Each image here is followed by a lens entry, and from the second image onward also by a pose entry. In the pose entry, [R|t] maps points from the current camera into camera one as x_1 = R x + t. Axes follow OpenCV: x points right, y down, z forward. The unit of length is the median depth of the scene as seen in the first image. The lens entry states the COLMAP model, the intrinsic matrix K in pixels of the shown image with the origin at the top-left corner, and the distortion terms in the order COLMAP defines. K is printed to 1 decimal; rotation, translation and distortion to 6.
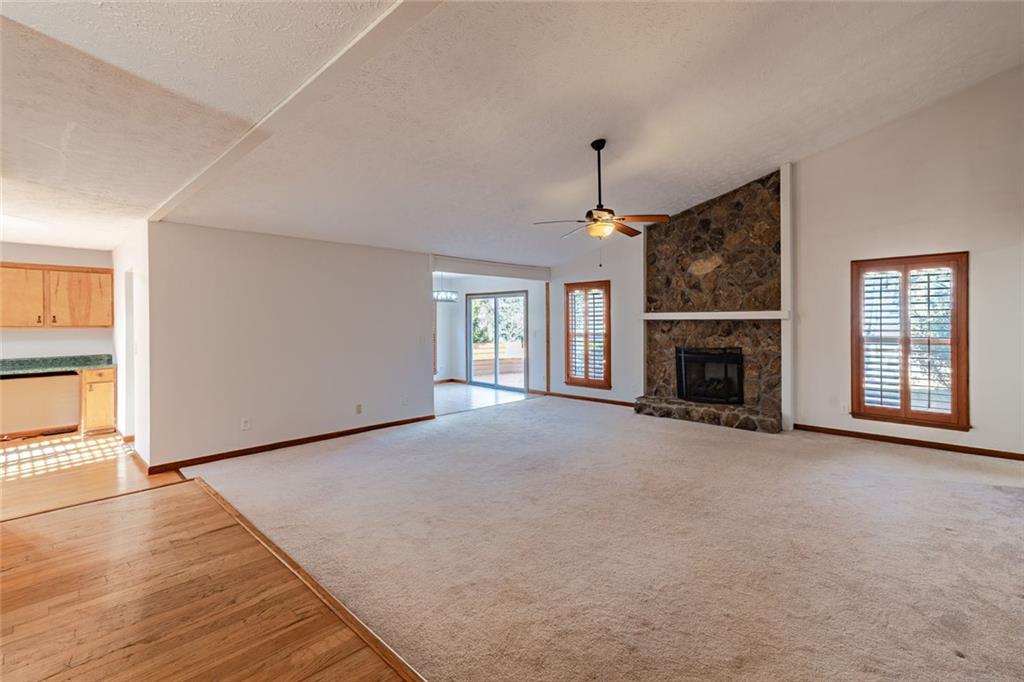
lens RADIAL K [[467.5, 0, 527.2], [0, 467.5, 324.6], [0, 0, 1]] dist [0.003223, 0.004228]
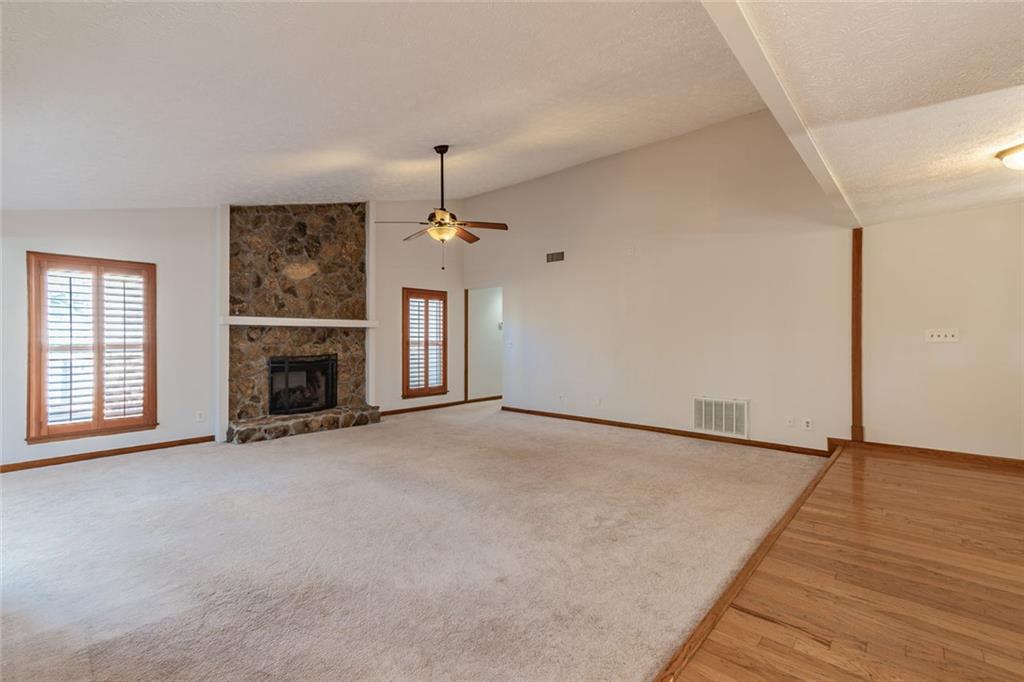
lens RADIAL K [[467.5, 0, 496.2], [0, 467.5, 335.9], [0, 0, 1]] dist [0.003223, 0.004228]
pose [[-0.016400, 0.011295, 0.999802, -0.618583], [0.006040, 0.999919, -0.011197, 0.022871], [-0.999847, 0.005855, -0.016467, 0.648816]]
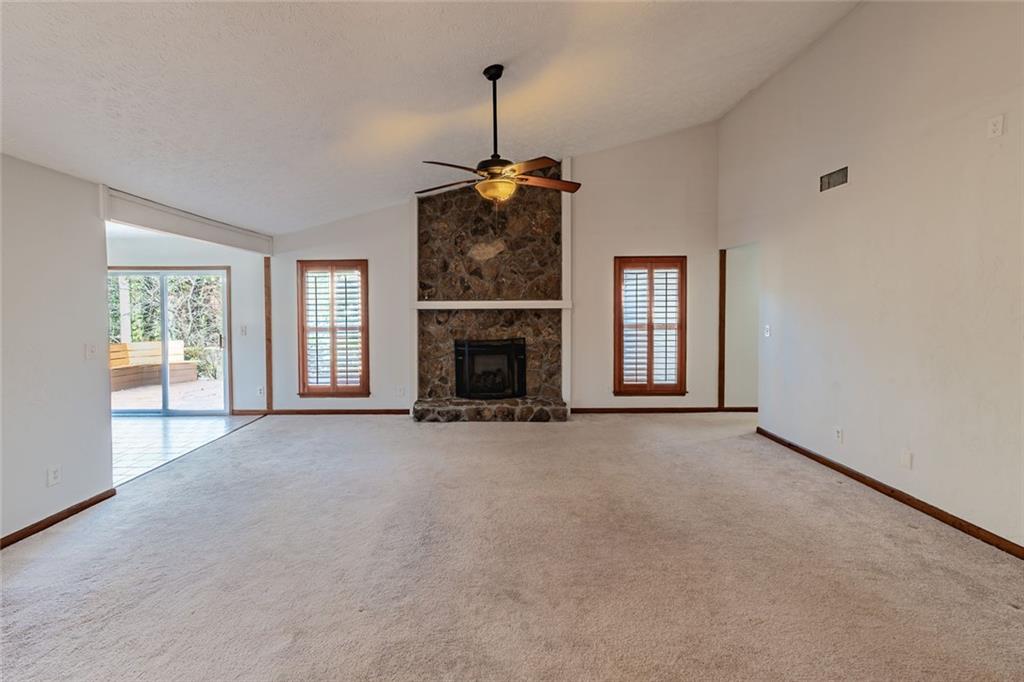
lens RADIAL K [[467.5, 0, 490.4], [0, 467.5, 320.9], [0, 0, 1]] dist [0.003223, 0.004228]
pose [[0.736806, -0.020926, 0.675780, -0.254045], [0.007612, 0.999714, 0.022658, -0.008424], [-0.676061, -0.011551, 0.736755, 0.330512]]
